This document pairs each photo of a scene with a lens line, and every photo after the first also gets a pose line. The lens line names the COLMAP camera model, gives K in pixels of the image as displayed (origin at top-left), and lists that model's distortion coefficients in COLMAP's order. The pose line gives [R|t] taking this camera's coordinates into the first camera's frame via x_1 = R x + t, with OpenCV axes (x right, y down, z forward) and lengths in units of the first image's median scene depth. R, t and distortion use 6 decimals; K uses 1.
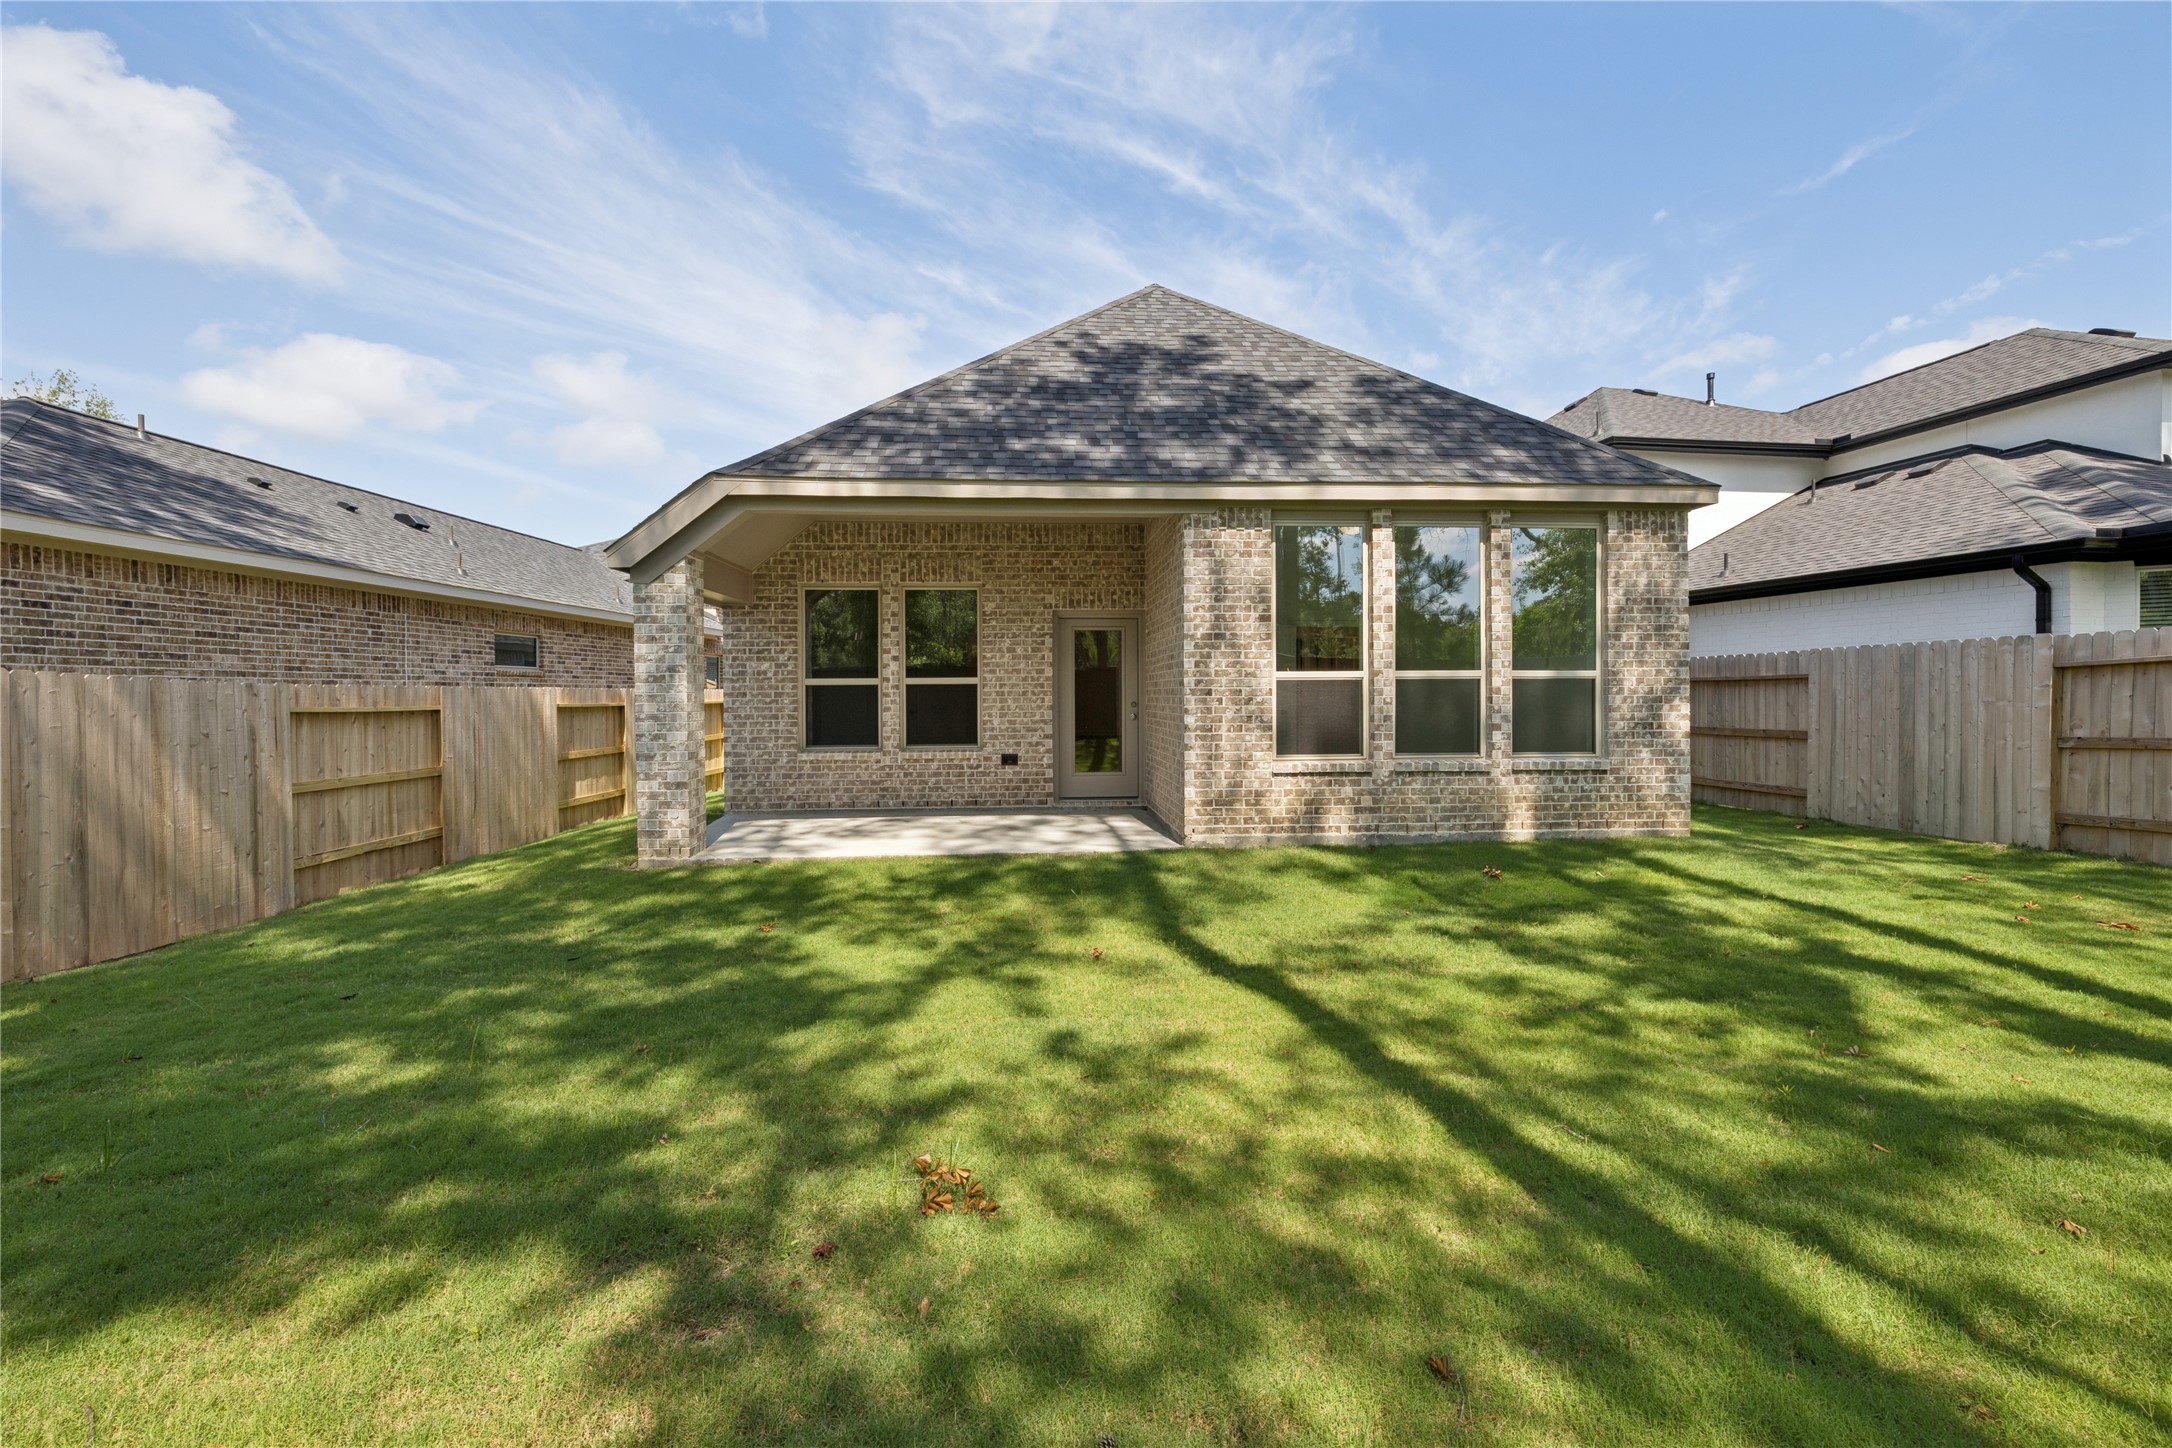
lens RADIAL K [[914.7, 0, 1056.0], [0, 914.7, 695.8], [0, 0, 1]] dist [0.002123, 0.000240]
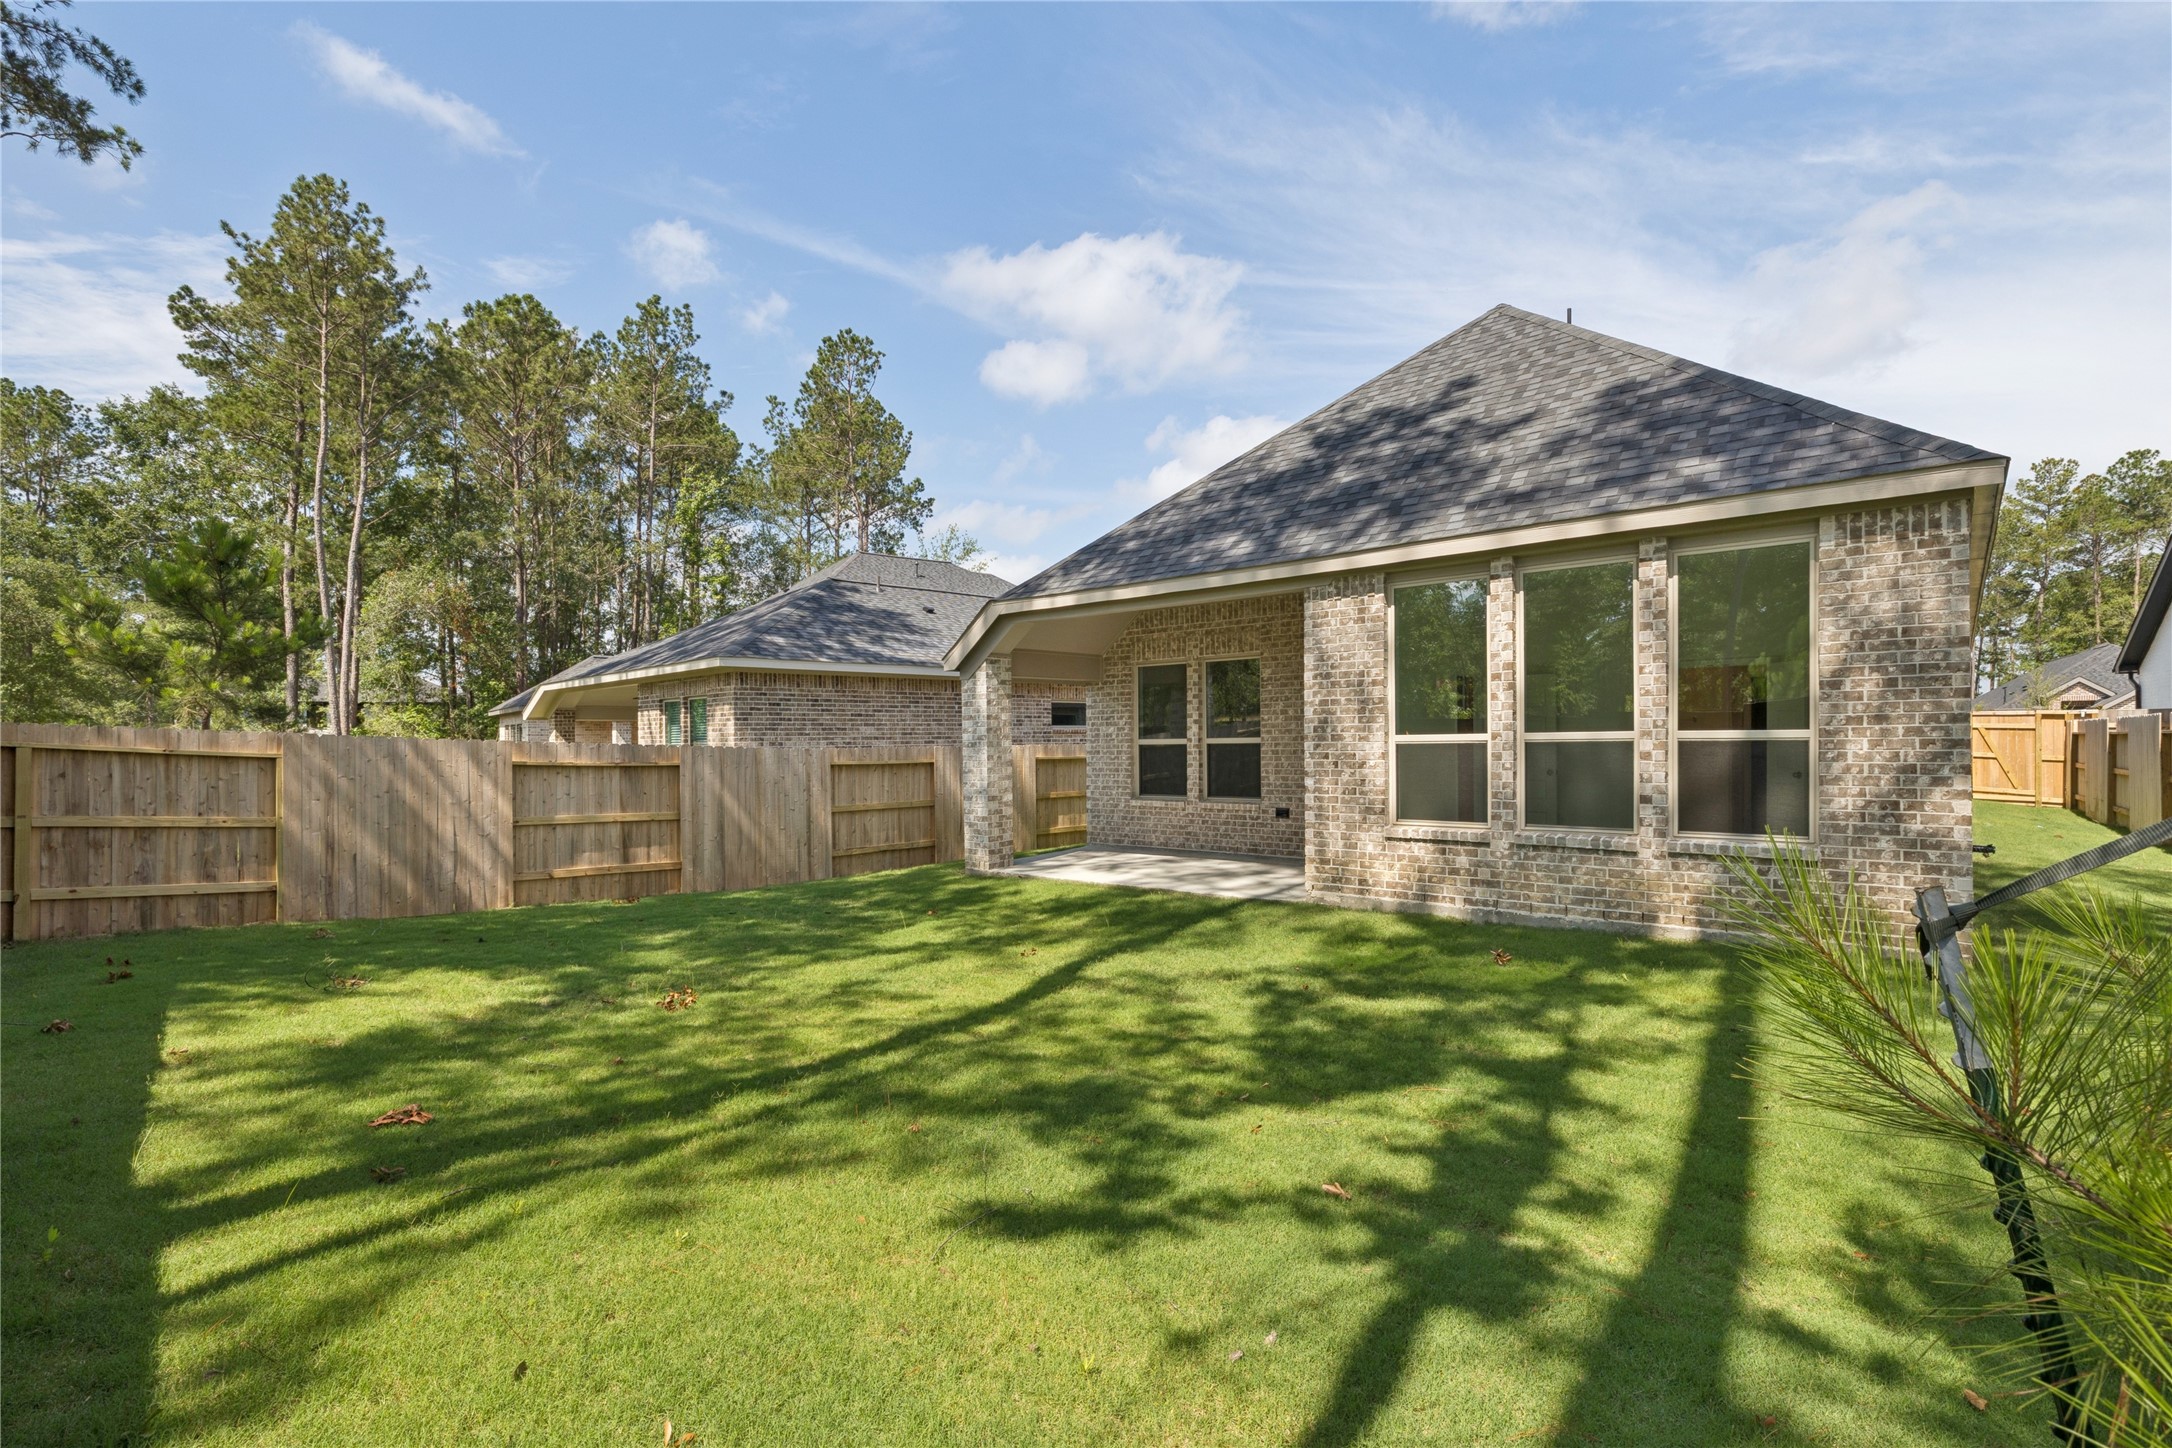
lens RADIAL K [[966.6, 0, 1086.0], [0, 966.6, 724.0], [0, 0, 1]] dist [0.009427, 0.000110]
pose [[0.730425, -0.017429, -0.682770, 0.714089], [0.009359, 0.999836, -0.015511, -0.025454], [0.682928, 0.004939, 0.730469, 0.003737]]
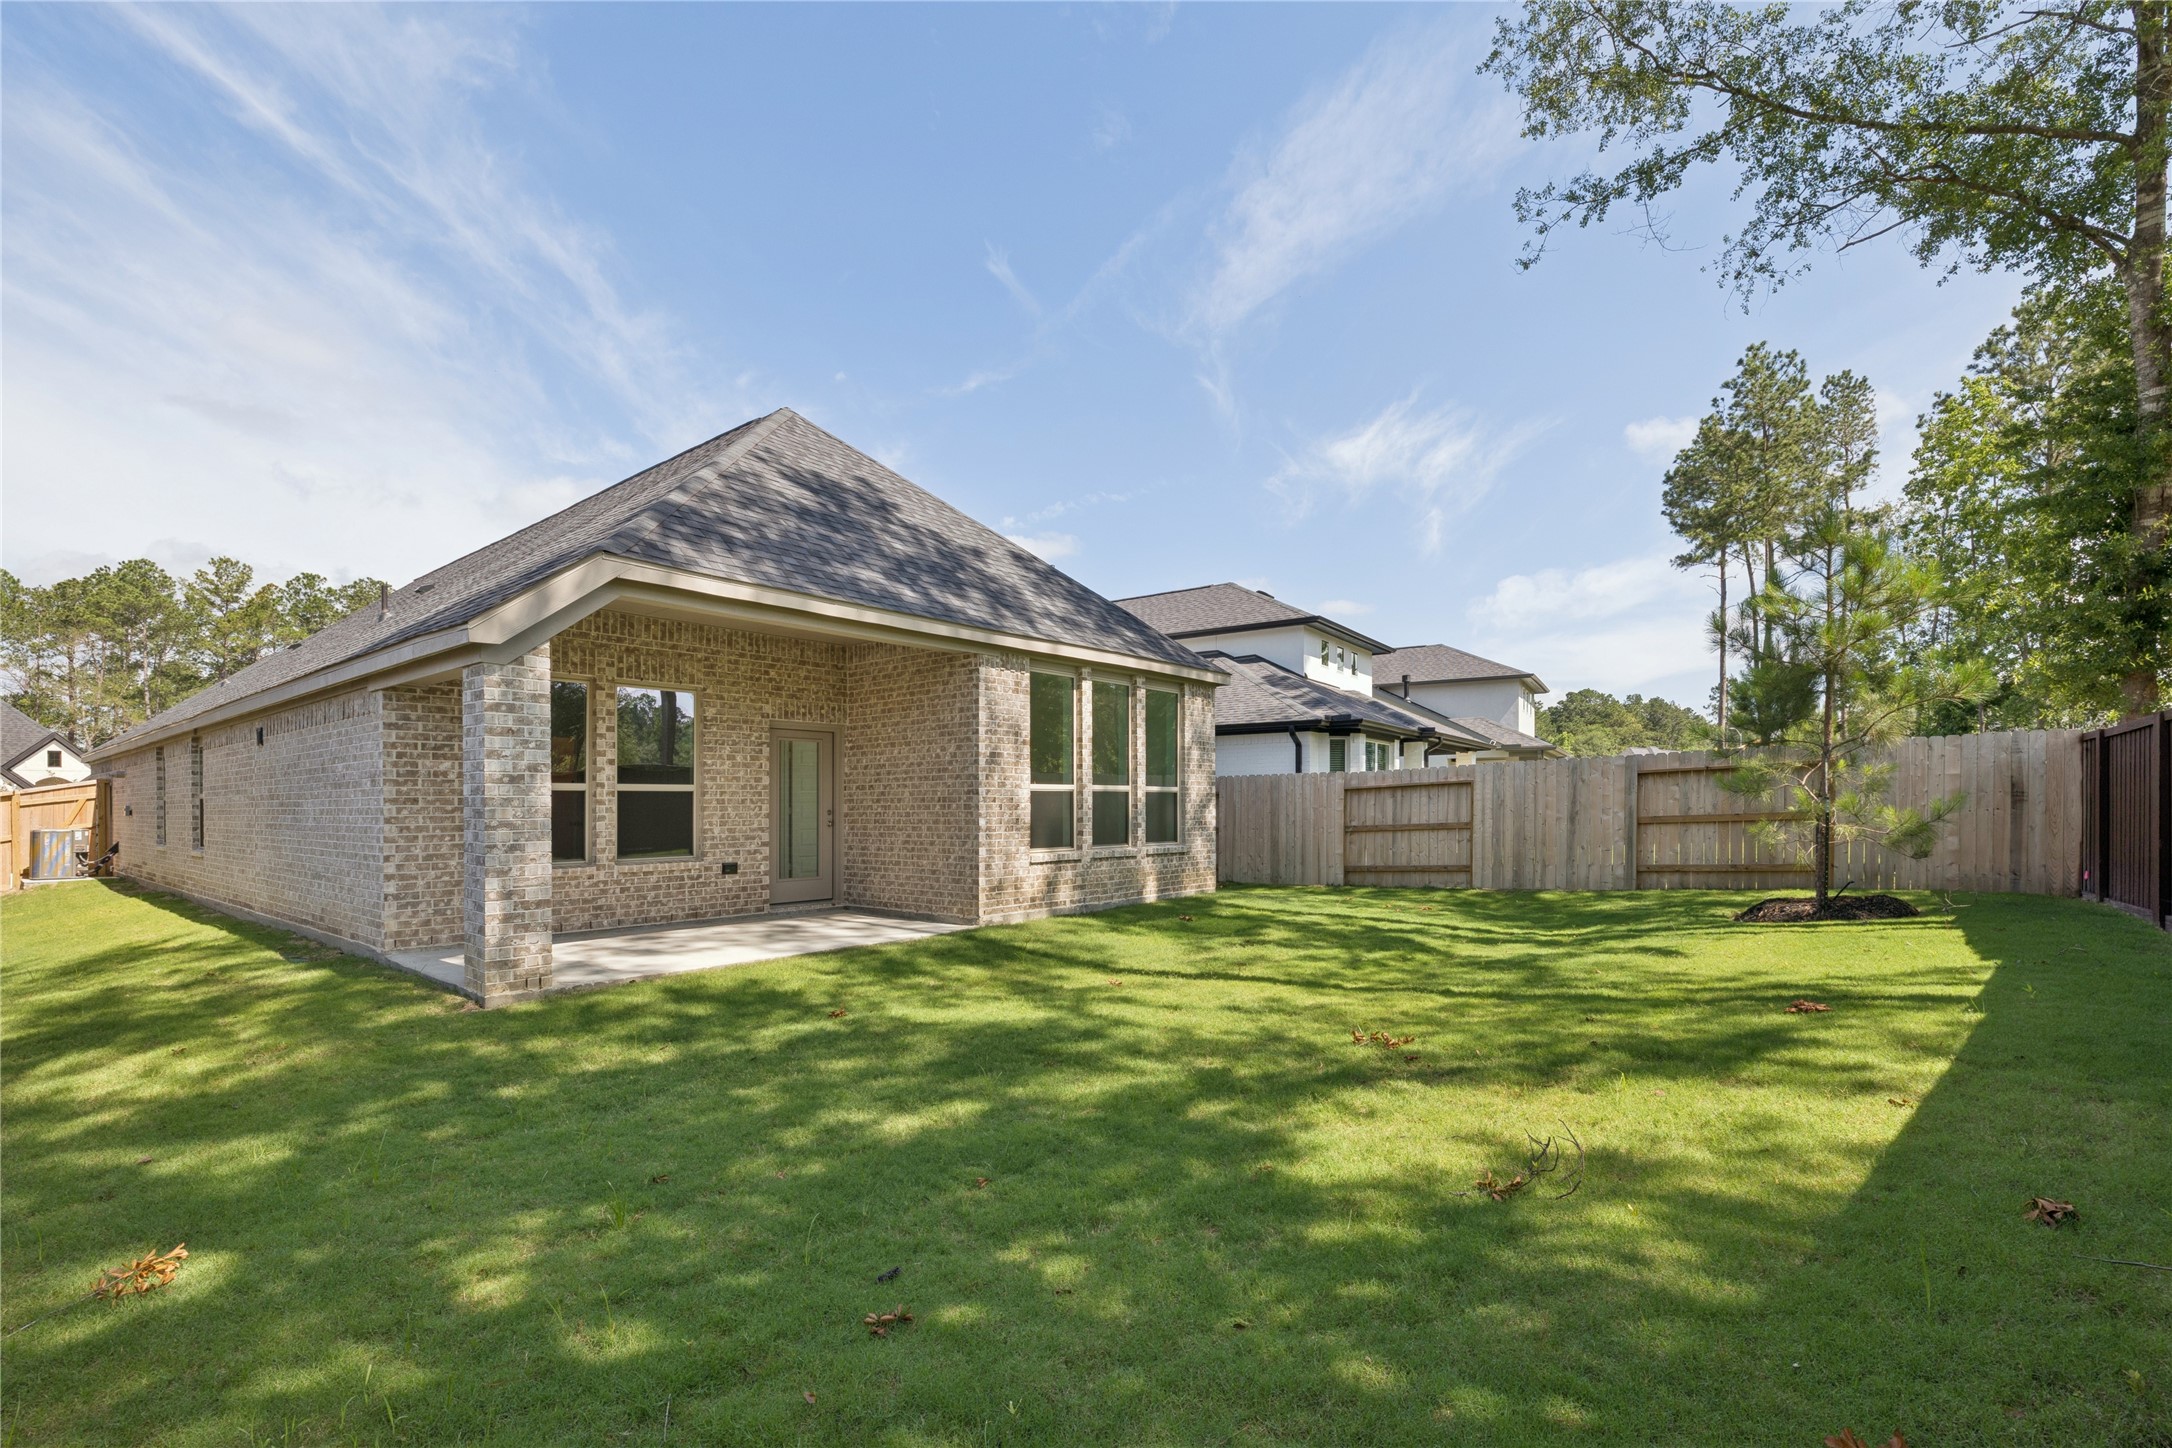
lens RADIAL K [[965.4, 0, 1086.9], [0, 965.4, 809.8], [0, 0, 1]] dist [0.000578, 0.000003]
pose [[0.690511, -0.001052, 0.723321, -0.681186], [0.003603, 0.999992, -0.001985, 0.012761], [-0.723313, 0.003976, 0.690509, 0.003405]]
